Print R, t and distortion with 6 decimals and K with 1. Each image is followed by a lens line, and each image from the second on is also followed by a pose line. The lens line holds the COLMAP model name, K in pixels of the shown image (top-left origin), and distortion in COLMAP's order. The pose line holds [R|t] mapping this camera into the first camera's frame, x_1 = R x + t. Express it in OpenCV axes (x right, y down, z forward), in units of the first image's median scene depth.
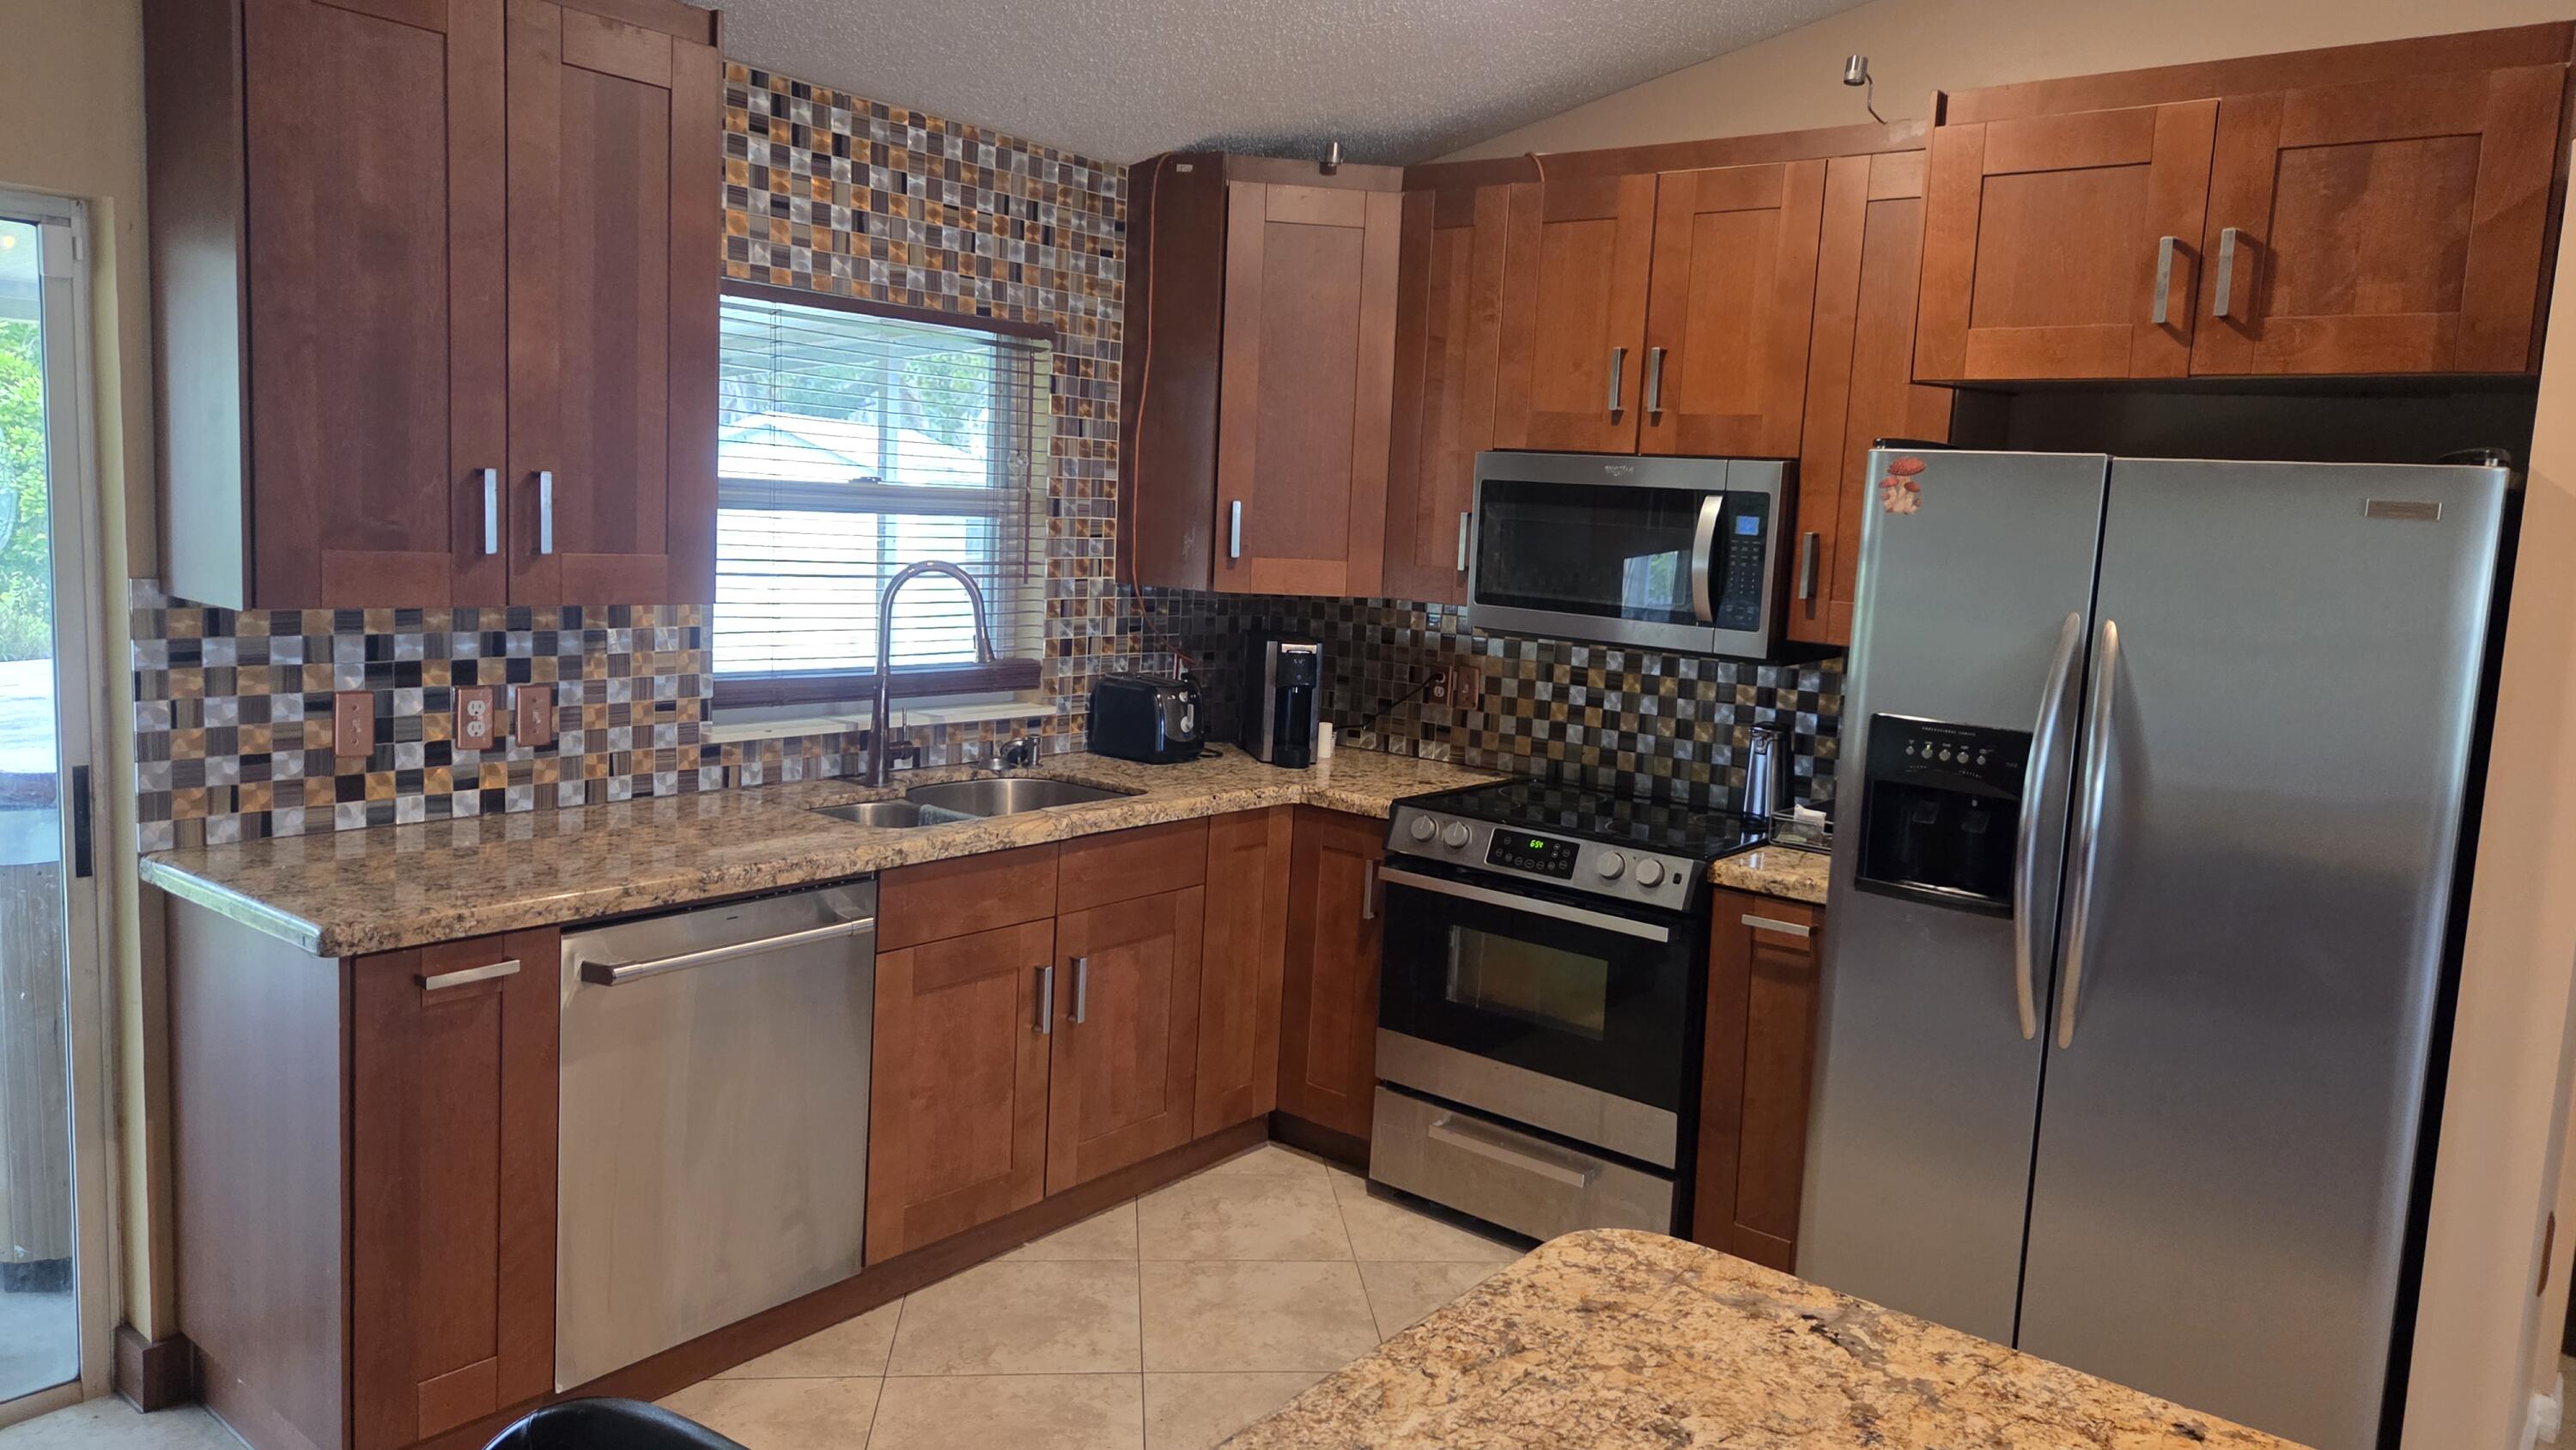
lens RADIAL K [[1718.9, 0, 1308.7], [0, 1718.9, 703.6], [0, 0, 1]] dist [0.074396, -0.057789]
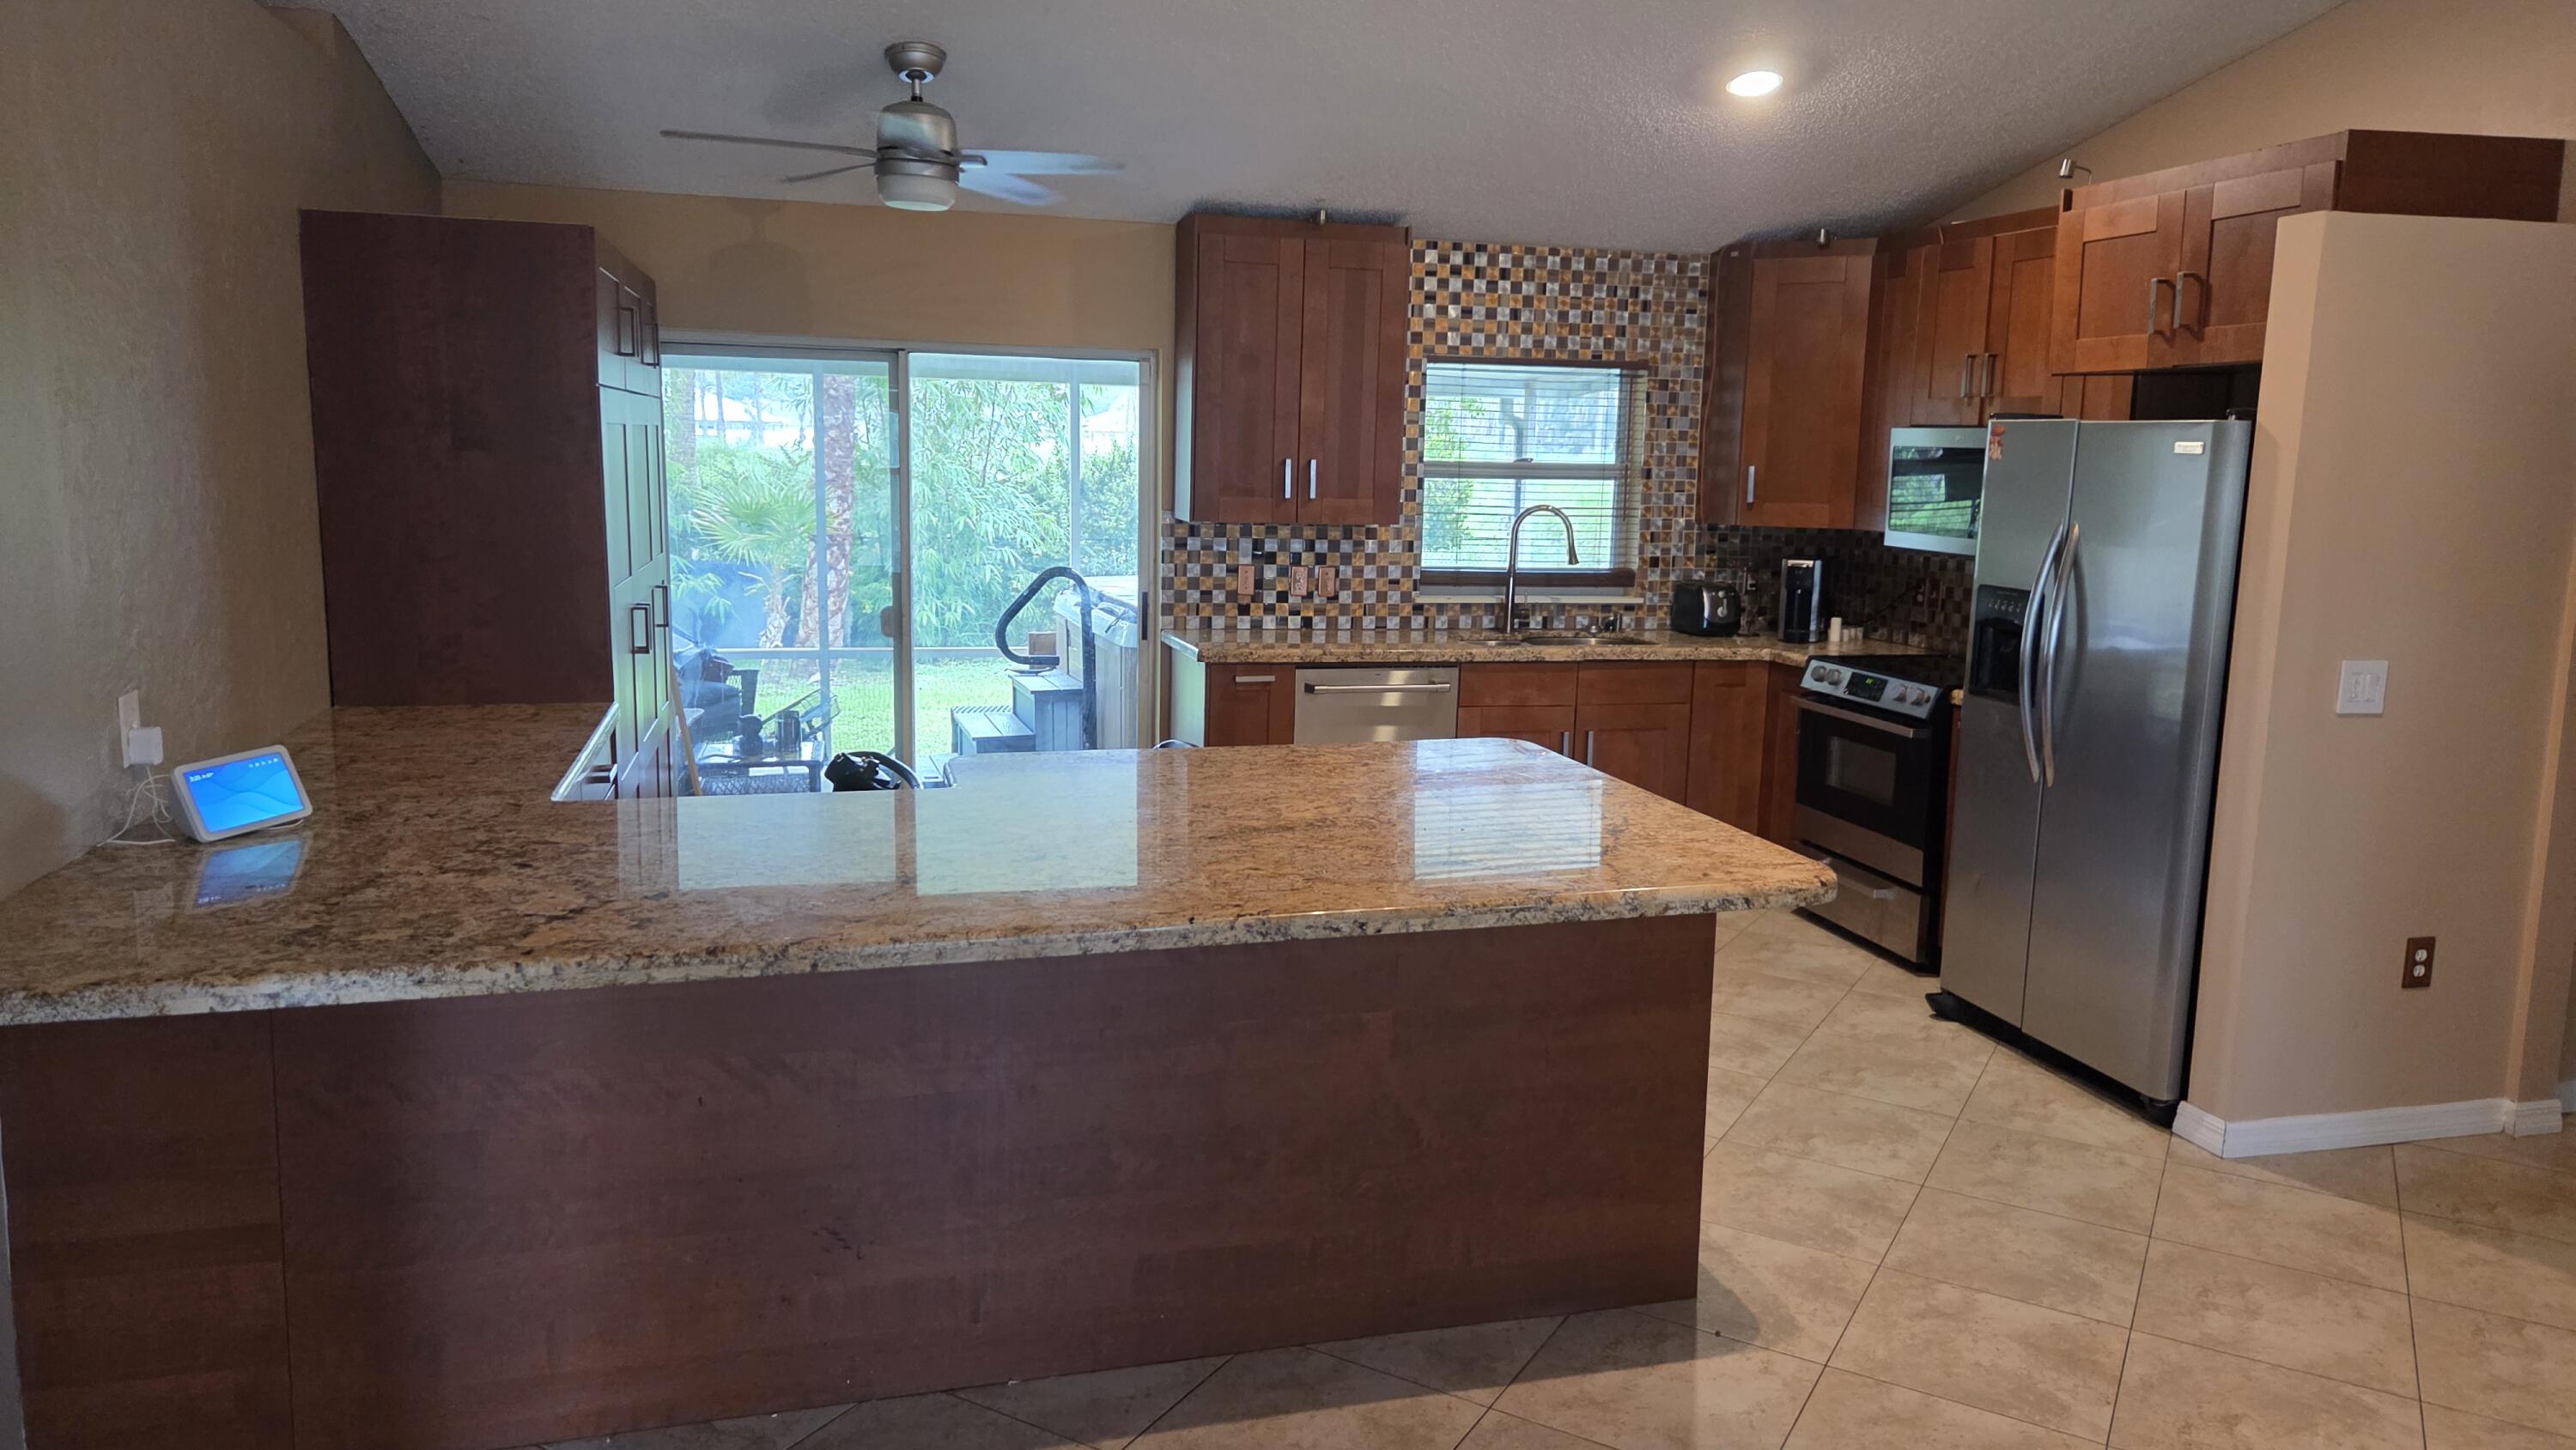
lens RADIAL K [[1718.9, 0, 1296.5], [0, 1718.9, 696.3], [0, 0, 1]] dist [0.074396, -0.057789]
pose [[0.805676, 0.053463, -0.589939, 0.656277], [-0.053412, 0.998419, 0.017538, 0.098467], [0.589944, 0.017380, 0.807257, -0.580641]]
